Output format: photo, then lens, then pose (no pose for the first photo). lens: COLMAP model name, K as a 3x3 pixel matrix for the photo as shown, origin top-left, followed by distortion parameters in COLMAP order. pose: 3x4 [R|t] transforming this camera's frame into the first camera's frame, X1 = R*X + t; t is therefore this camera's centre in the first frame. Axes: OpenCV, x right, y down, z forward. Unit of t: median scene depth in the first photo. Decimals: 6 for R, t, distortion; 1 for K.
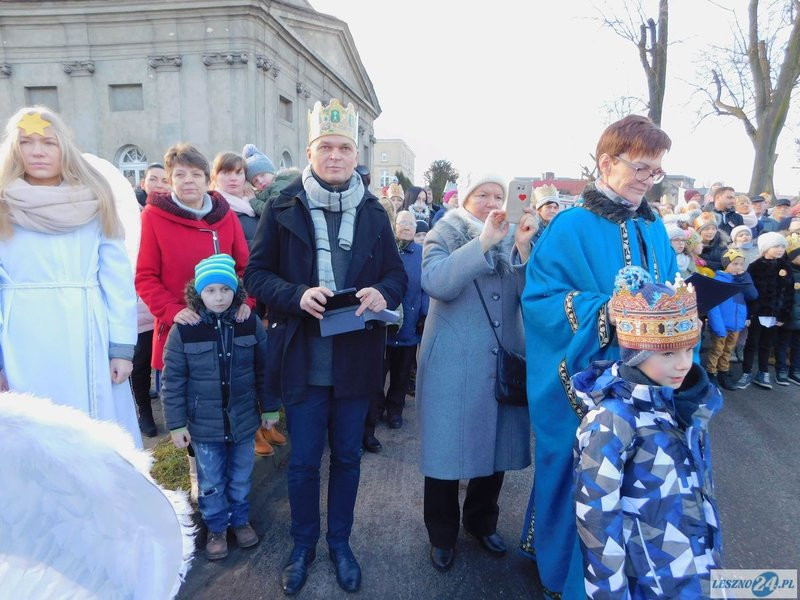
lens RADIAL K [[520.4, 0, 400.0], [0, 520.4, 300.0], [0, 0, 1]] dist [-0.071010, 0.053204]
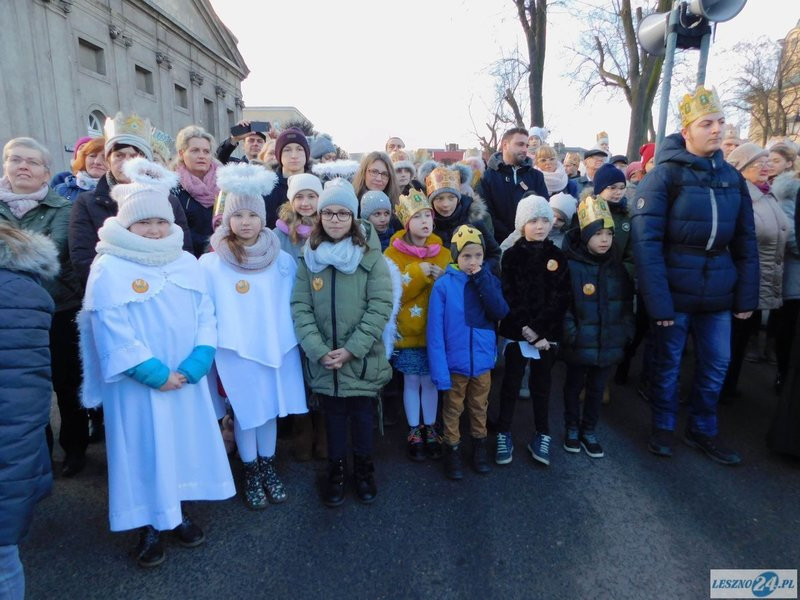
lens RADIAL K [[520.4, 0, 400.0], [0, 520.4, 300.0], [0, 0, 1]] dist [-0.071010, 0.053204]
pose [[0.986920, -0.040831, 0.155957, 0.088041], [0.033103, 0.998107, 0.051831, -0.009437], [-0.157778, -0.045990, 0.986403, 0.083189]]
